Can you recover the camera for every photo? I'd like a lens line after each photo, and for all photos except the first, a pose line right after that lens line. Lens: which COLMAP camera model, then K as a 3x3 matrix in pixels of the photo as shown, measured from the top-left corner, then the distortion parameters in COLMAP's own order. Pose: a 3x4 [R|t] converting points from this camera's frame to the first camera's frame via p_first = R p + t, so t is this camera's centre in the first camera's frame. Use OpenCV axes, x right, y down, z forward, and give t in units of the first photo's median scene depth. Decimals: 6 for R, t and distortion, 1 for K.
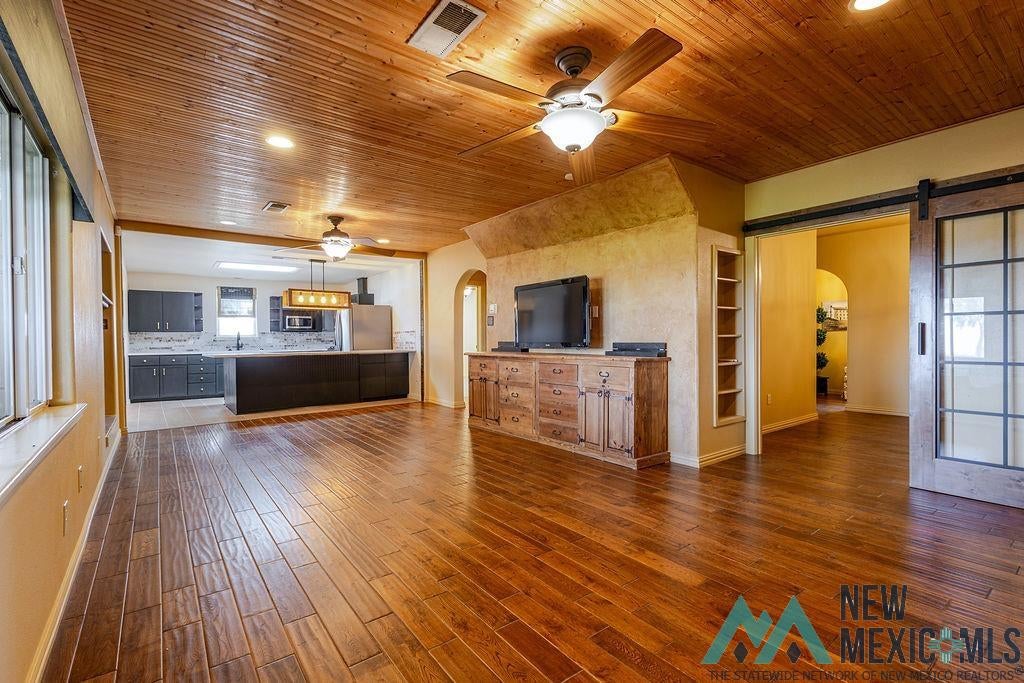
lens RADIAL K [[484.4, 0, 512.0], [0, 484.4, 341.5], [0, 0, 1]] dist [-0.000413, 0.000431]
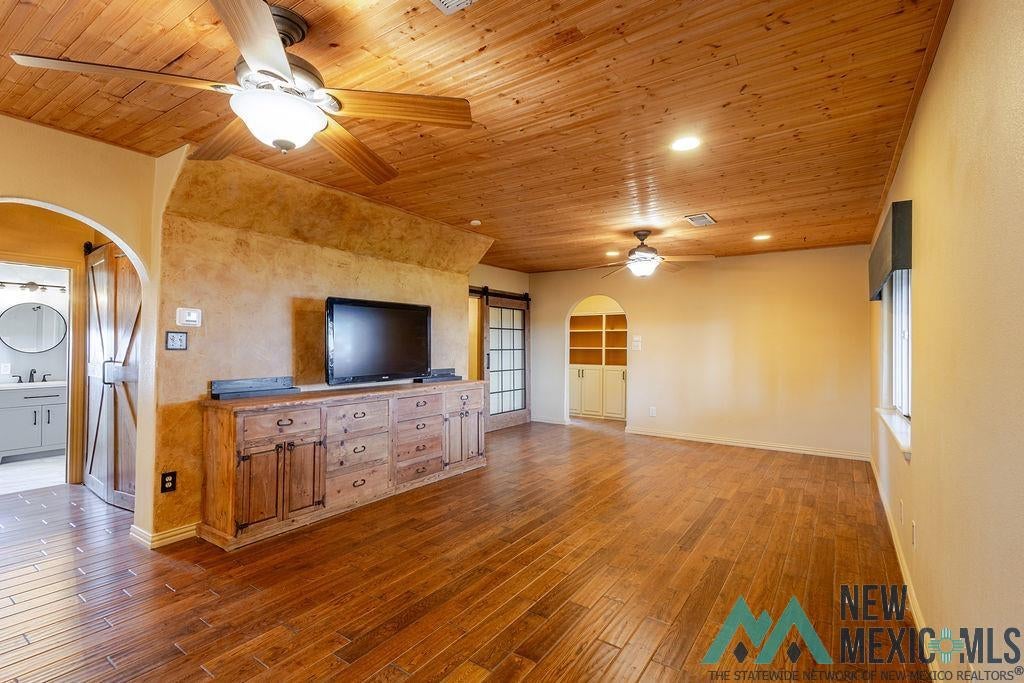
lens RADIAL K [[484.4, 0, 512.0], [0, 484.4, 341.5], [0, 0, 1]] dist [-0.000413, 0.000431]
pose [[-0.336082, 0.009448, 0.941785, -0.868202], [-0.000705, 0.999947, -0.010283, -0.050950], [-0.941833, -0.004120, -0.336057, 1.177164]]
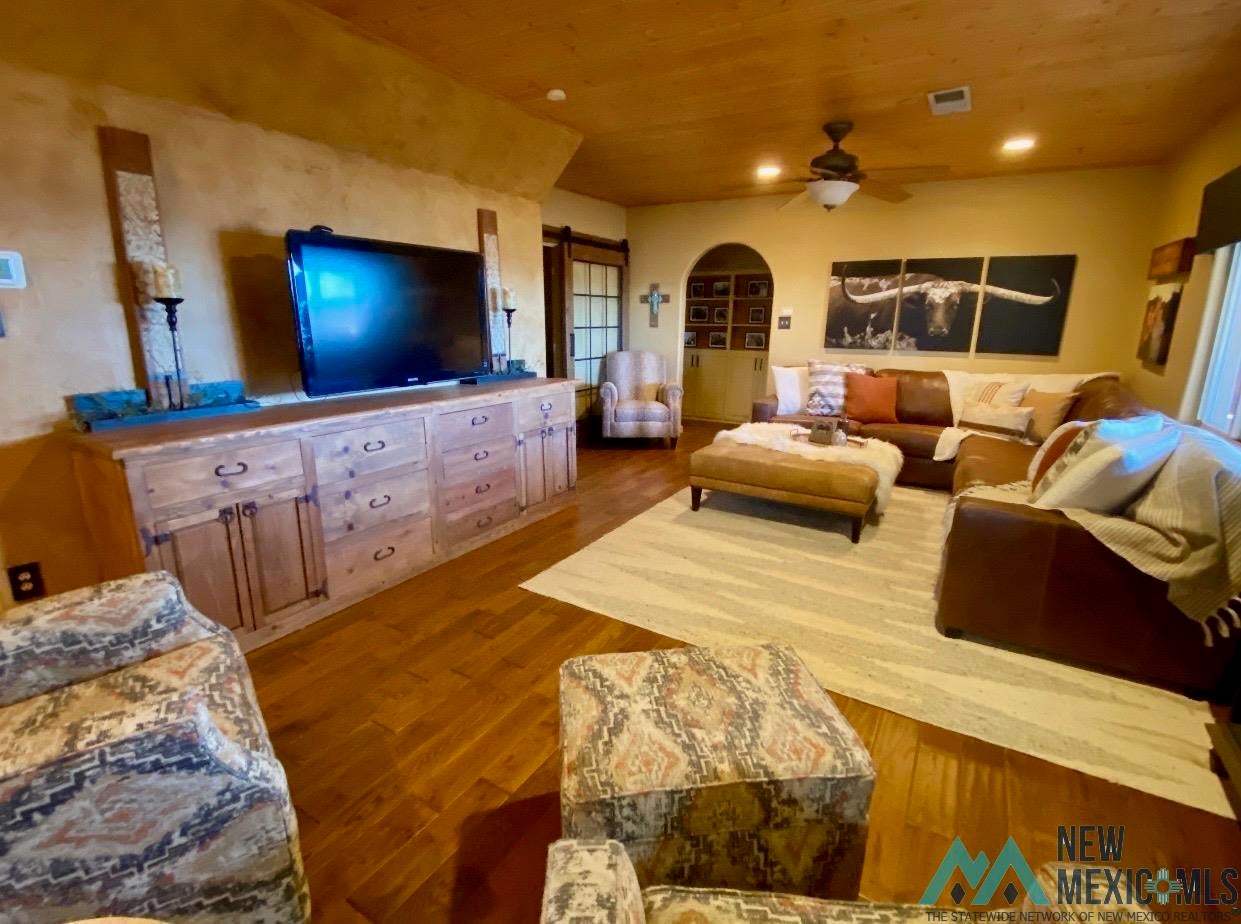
lens RADIAL K [[596.3, 0, 620.5], [0, 596.3, 462.0], [0, 0, 1]] dist [0.028281, -0.021933]
pose [[-0.387939, -0.211043, 0.897198, -0.639094], [0.004104, 0.973027, 0.230655, -0.055845], [-0.921676, 0.093162, -0.376609, 1.143736]]
